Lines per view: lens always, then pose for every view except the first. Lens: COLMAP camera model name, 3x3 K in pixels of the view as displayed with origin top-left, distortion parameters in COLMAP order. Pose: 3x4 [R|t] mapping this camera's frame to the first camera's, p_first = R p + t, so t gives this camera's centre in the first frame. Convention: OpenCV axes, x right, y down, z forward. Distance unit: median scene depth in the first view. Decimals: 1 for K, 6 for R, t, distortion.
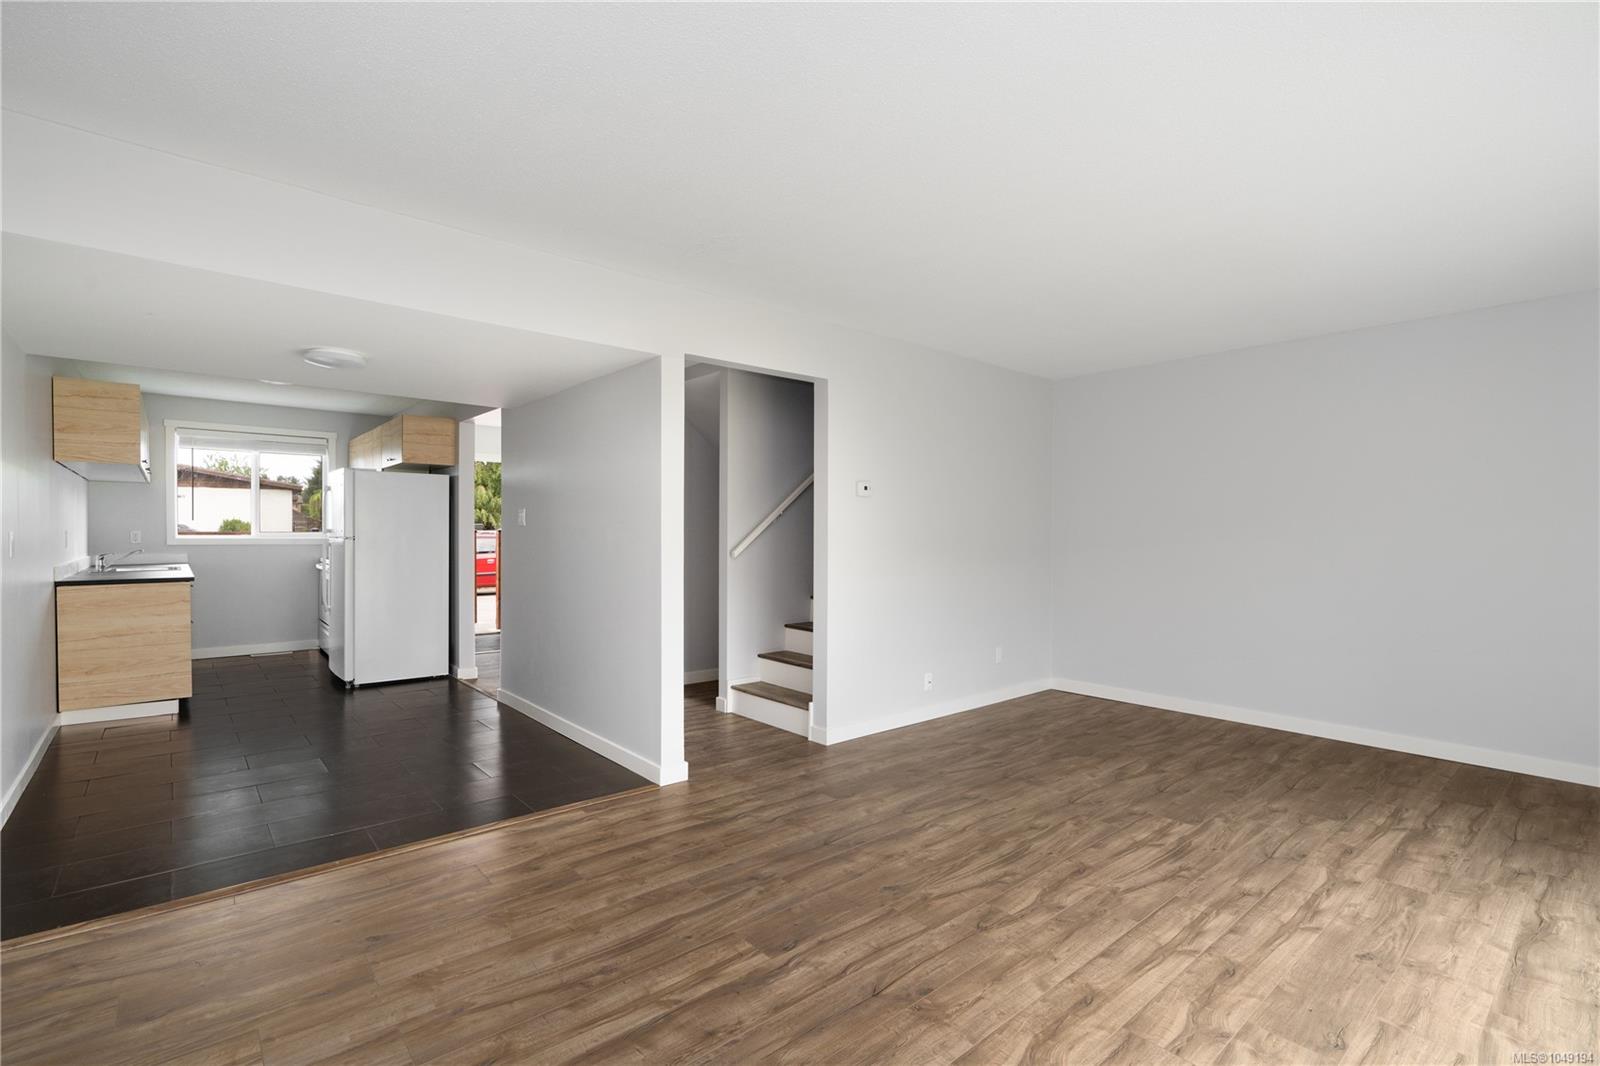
lens RADIAL K [[736.5, 0, 792.9], [0, 736.5, 542.0], [0, 0, 1]] dist [-0.005060, 0.000310]
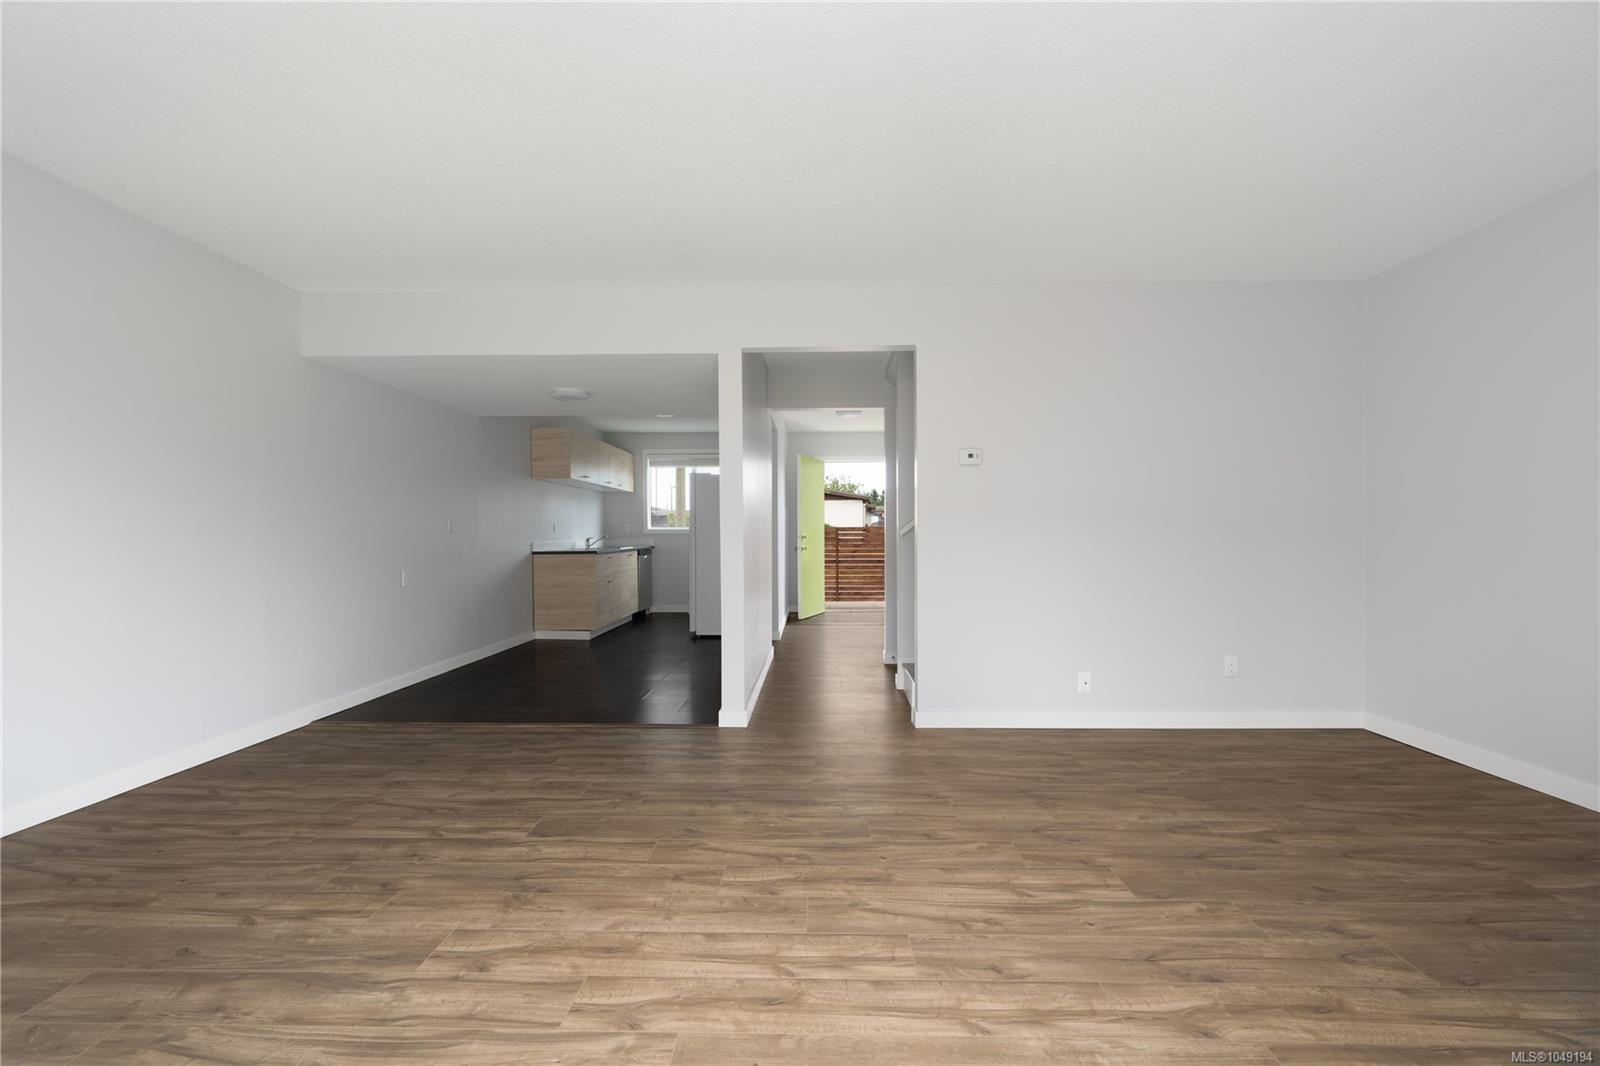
lens RADIAL K [[718.0, 0, 798.6], [0, 718.0, 541.5], [0, 0, 1]] dist [-0.004505, -0.000018]
pose [[0.743446, -0.001479, -0.668794, 0.672208], [-0.000661, 0.999995, -0.002946, 0.045782], [0.668796, 0.002632, 0.743442, 0.249721]]
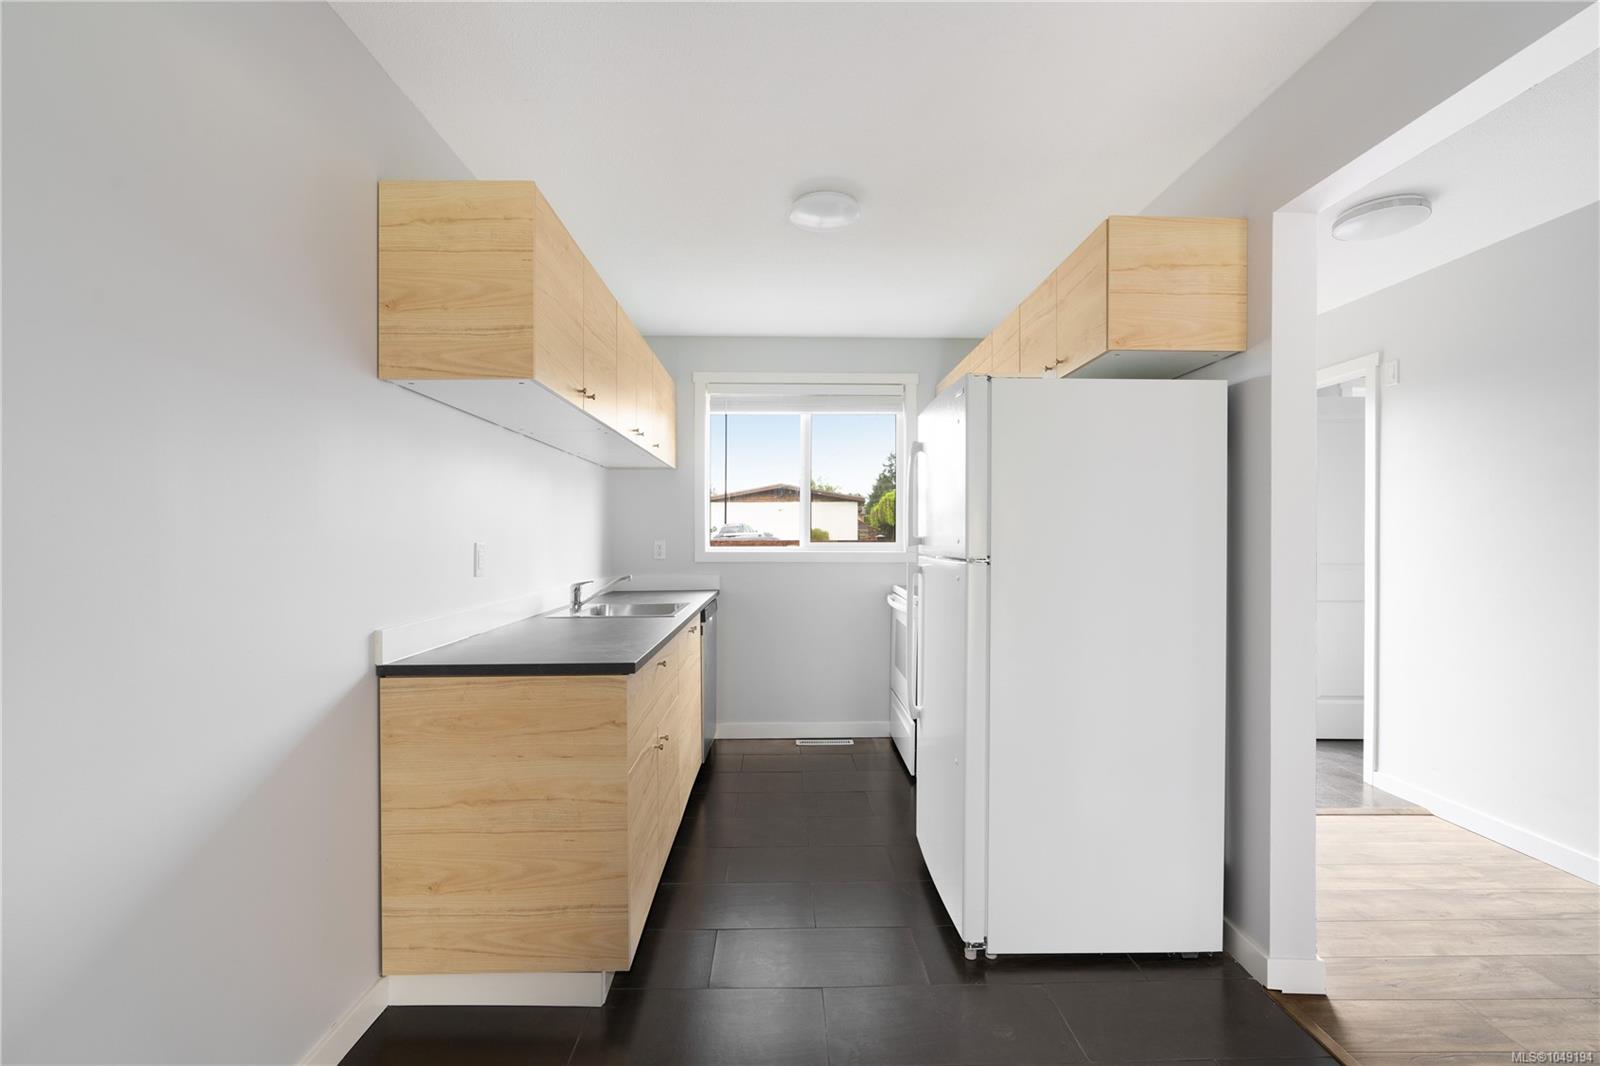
lens RADIAL K [[718.0, 0, 798.6], [0, 718.0, 541.5], [0, 0, 1]] dist [-0.004505, -0.000018]
pose [[0.777238, -0.001445, -0.629205, -0.716448], [-0.004378, 0.999961, -0.007705, -0.019233], [0.629192, 0.008743, 0.777201, 1.064243]]
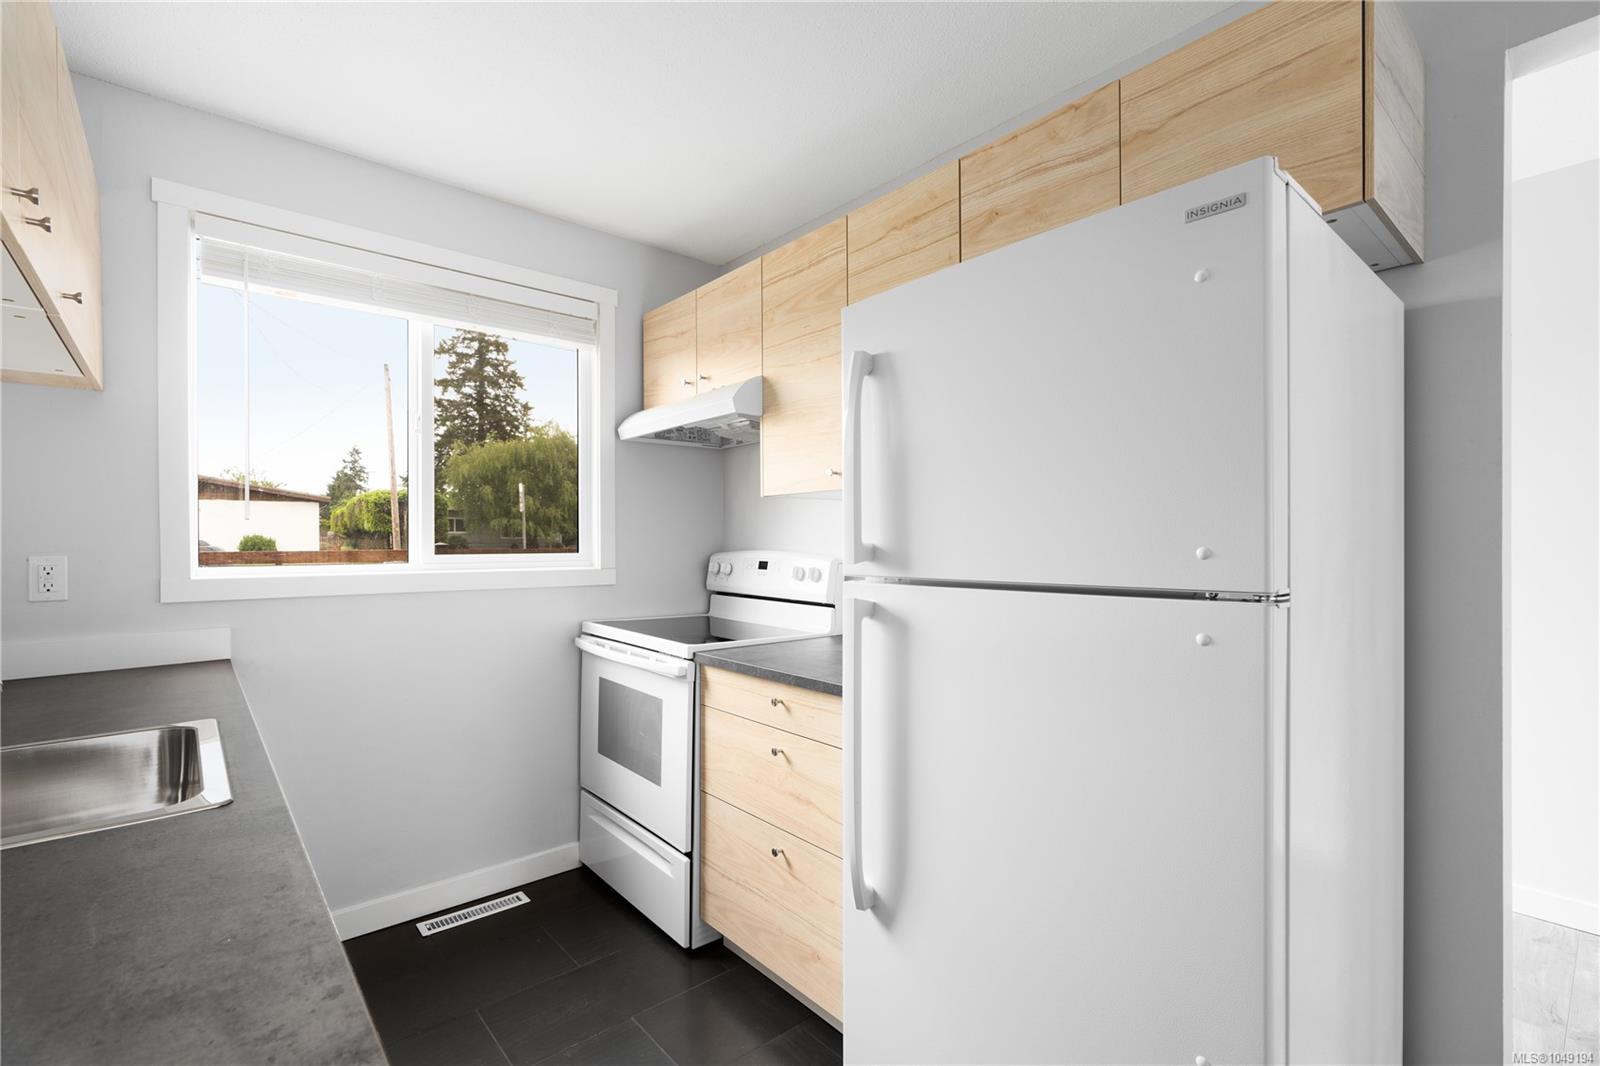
lens RADIAL K [[718.0, 0, 798.6], [0, 718.0, 541.5], [0, 0, 1]] dist [-0.004505, -0.000018]
pose [[0.999900, -0.013177, 0.005106, -1.142405], [0.013250, 0.999807, -0.014487, -0.025649], [-0.004915, 0.014553, 0.999882, 1.357635]]
